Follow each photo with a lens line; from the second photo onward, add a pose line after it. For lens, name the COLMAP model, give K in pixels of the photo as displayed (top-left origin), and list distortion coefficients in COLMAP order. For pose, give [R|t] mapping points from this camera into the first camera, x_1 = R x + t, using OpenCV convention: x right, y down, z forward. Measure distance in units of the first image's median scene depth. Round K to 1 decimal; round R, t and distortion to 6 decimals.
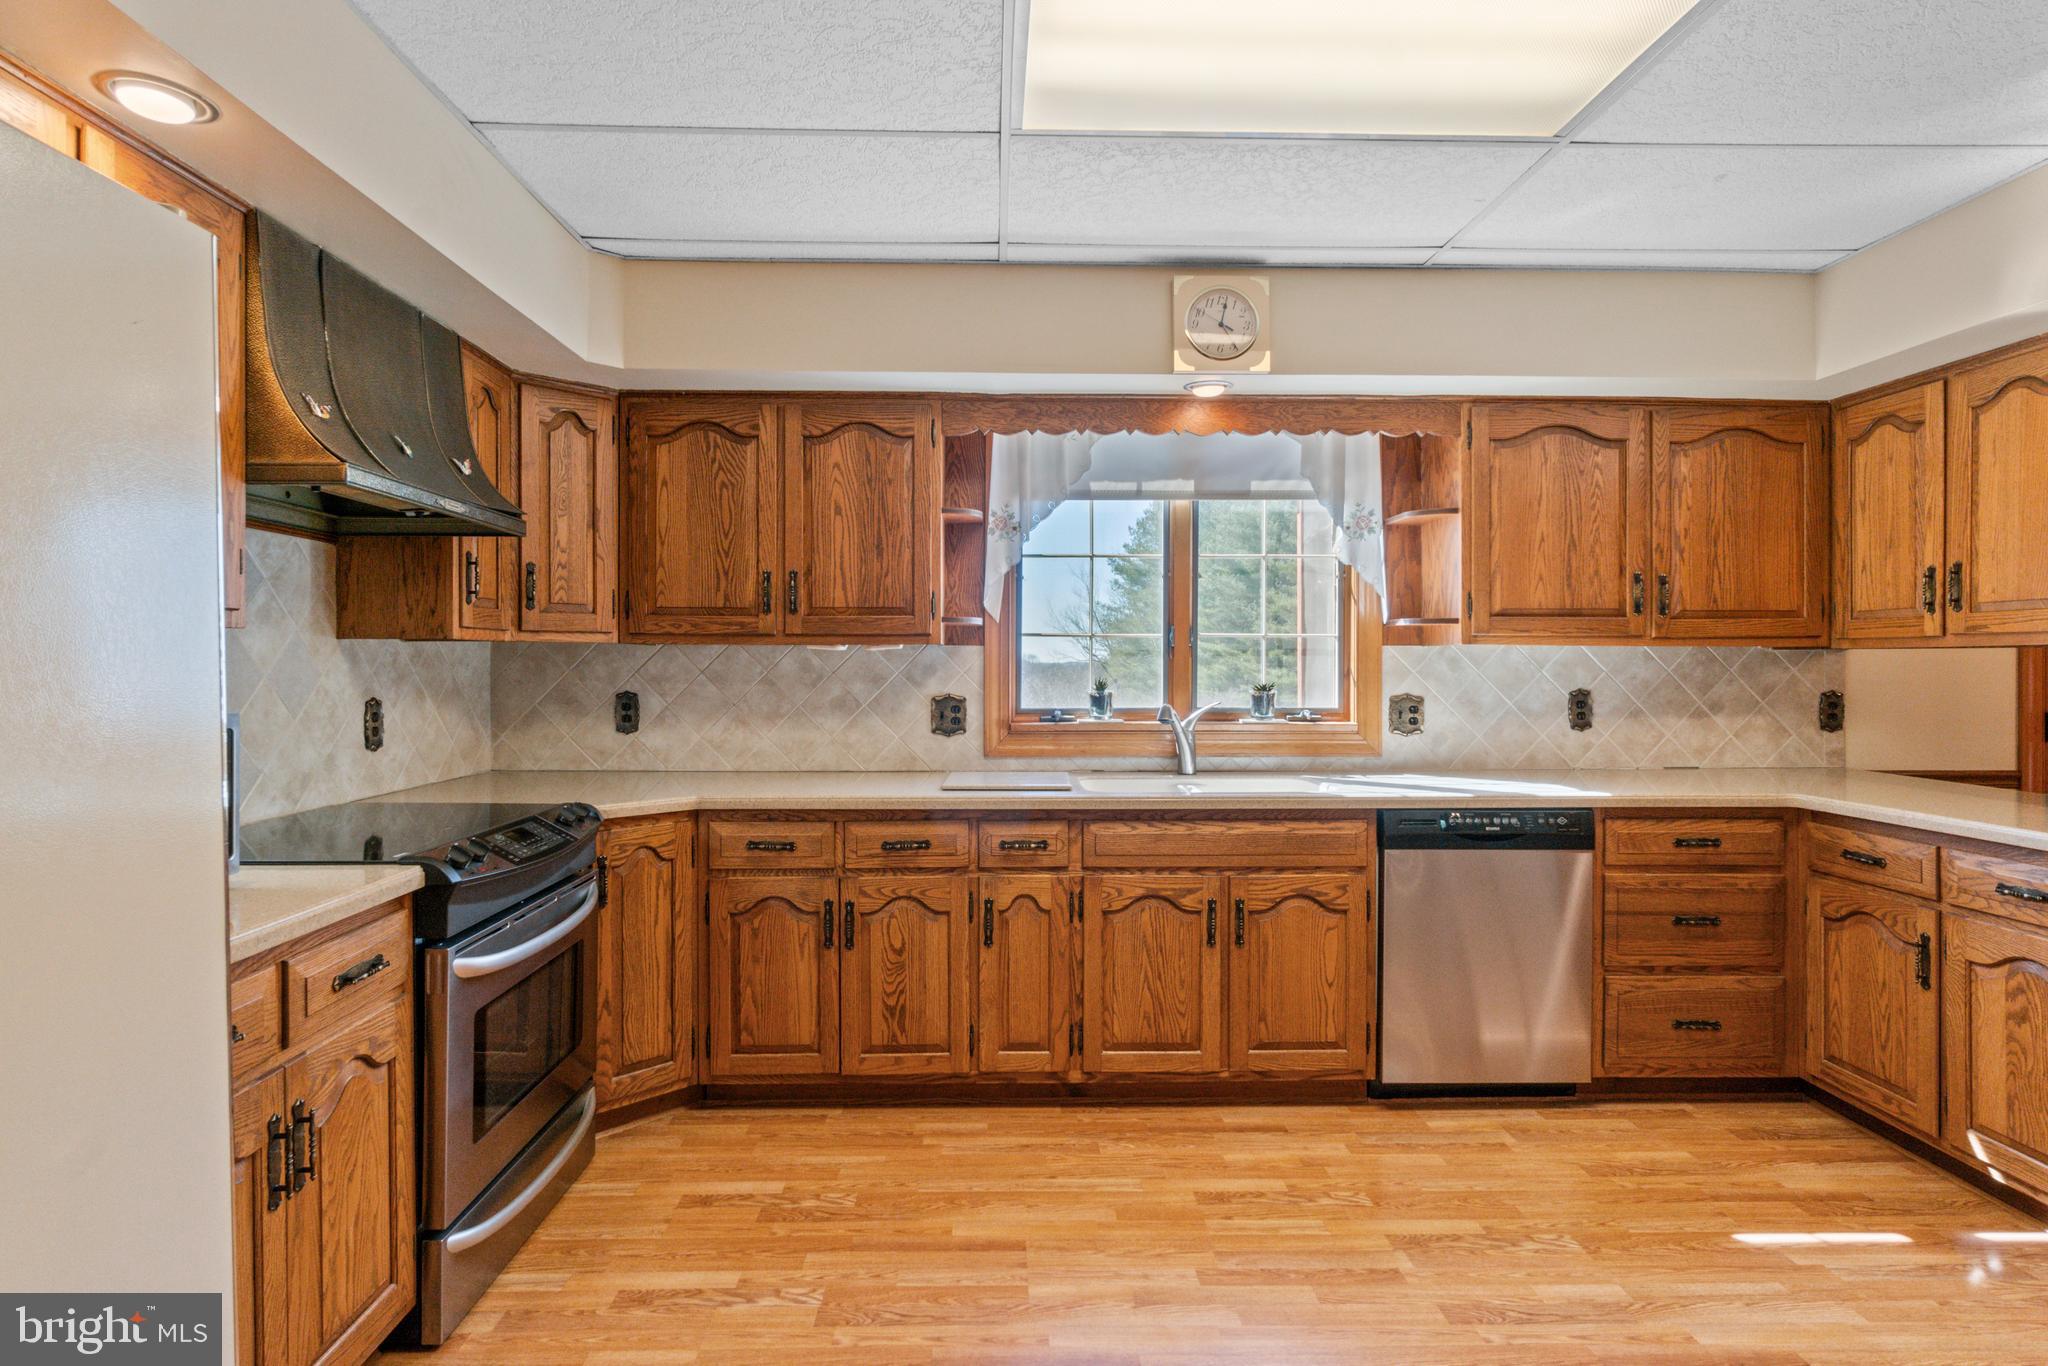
lens RADIAL K [[1071.9, 0, 1013.6], [0, 1071.9, 662.0], [0, 0, 1]] dist [0.000597, -0.000197]
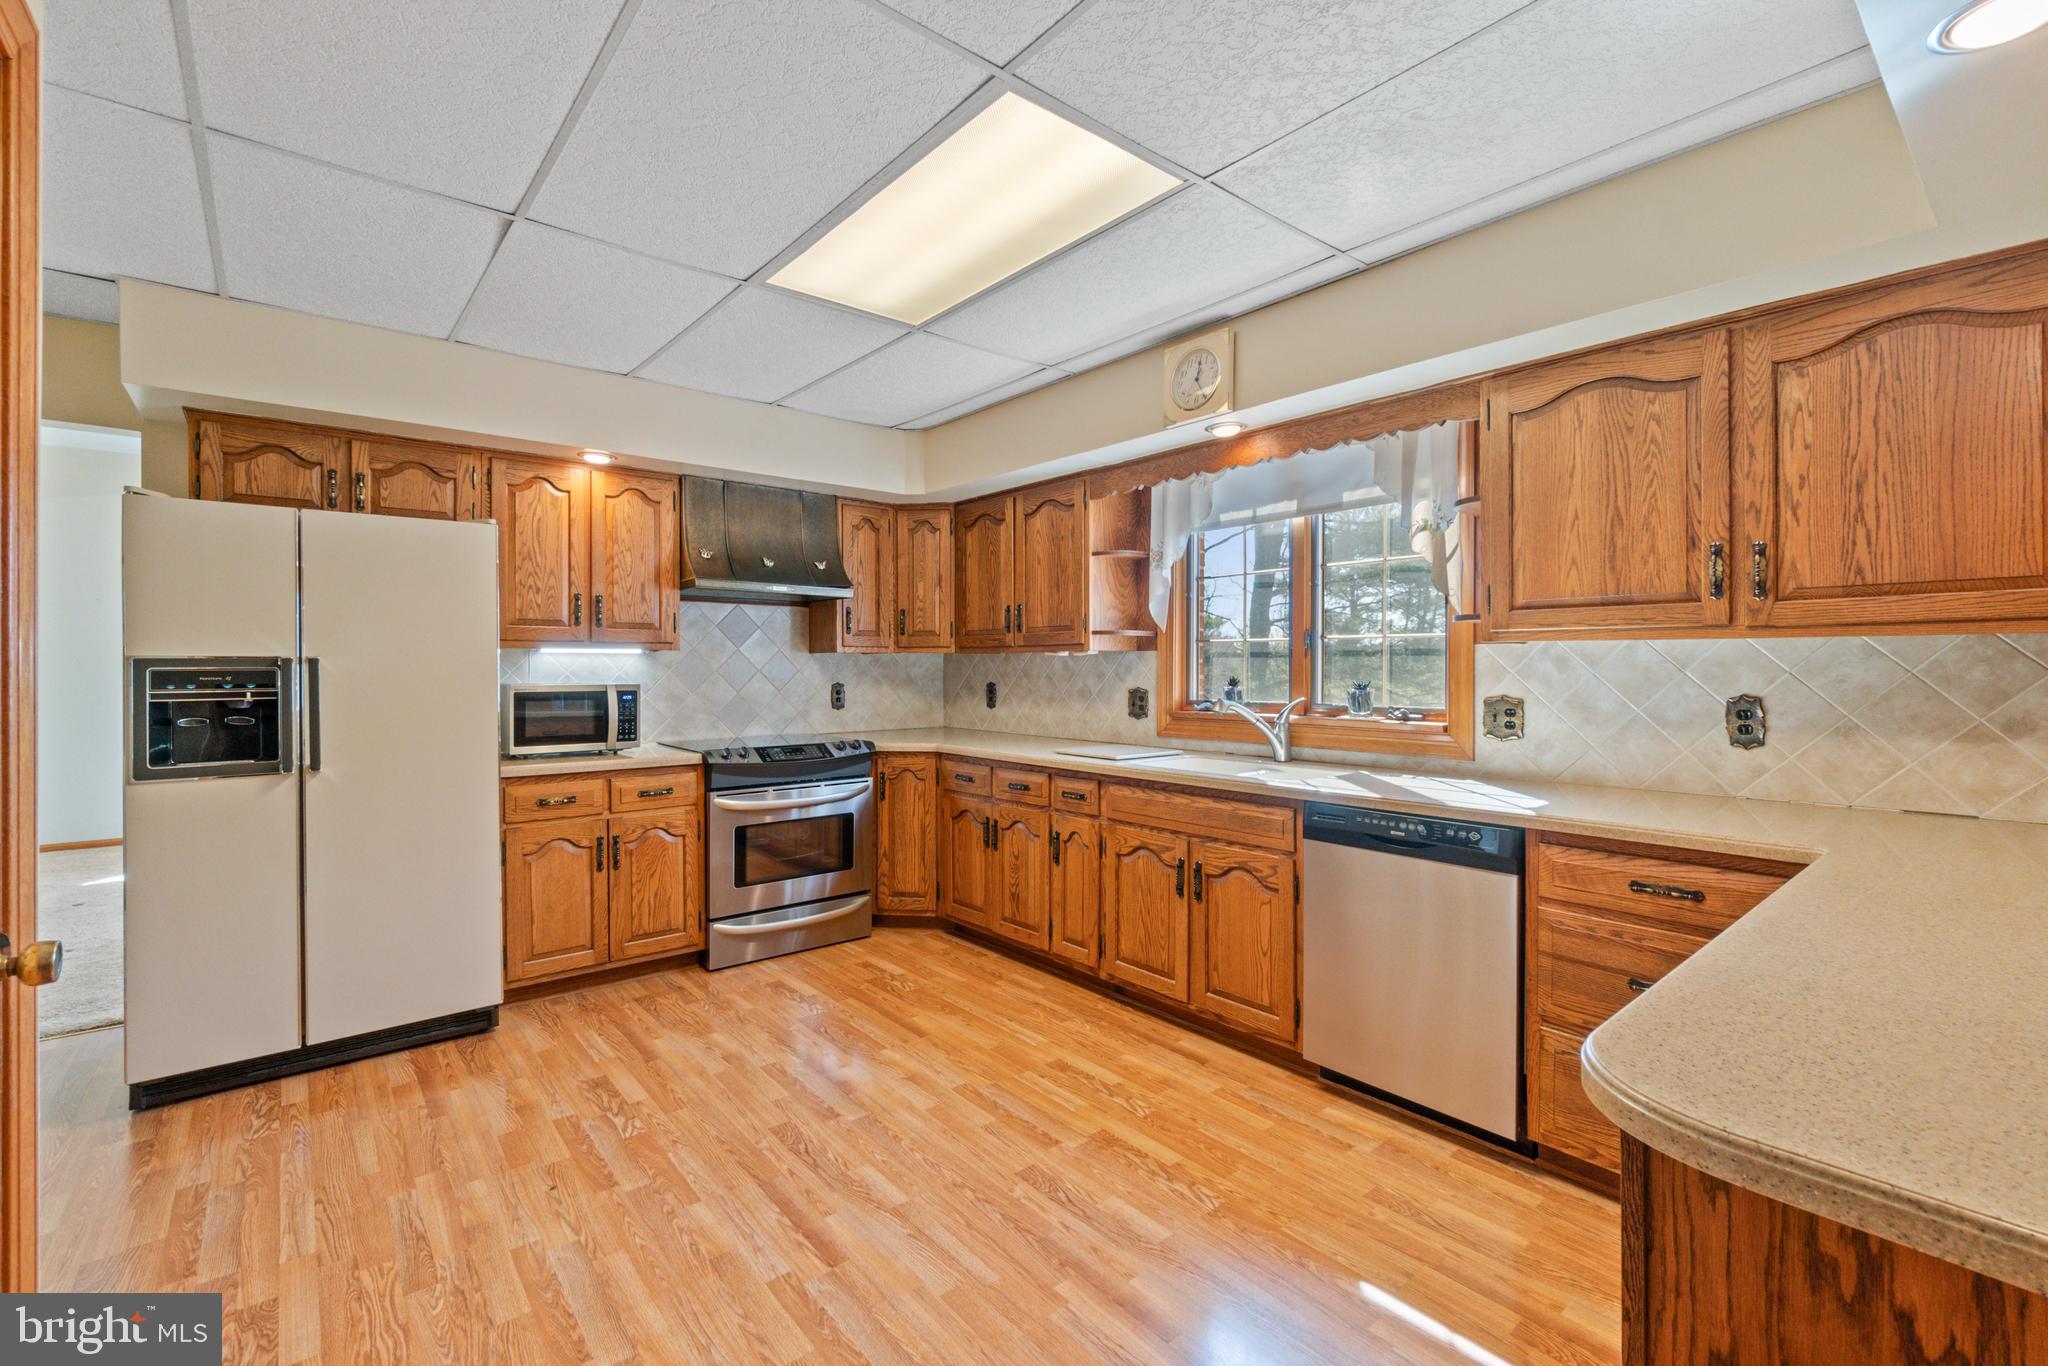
lens RADIAL K [[886.5, 0, 1013.4], [0, 886.5, 666.8], [0, 0, 1]] dist [-0.002864, -0.000245]
pose [[0.619537, -0.001233, -0.784967, 0.847261], [0.001851, 0.999998, -0.000110, 0.004787], [0.784966, -0.001385, 0.619538, 0.230766]]
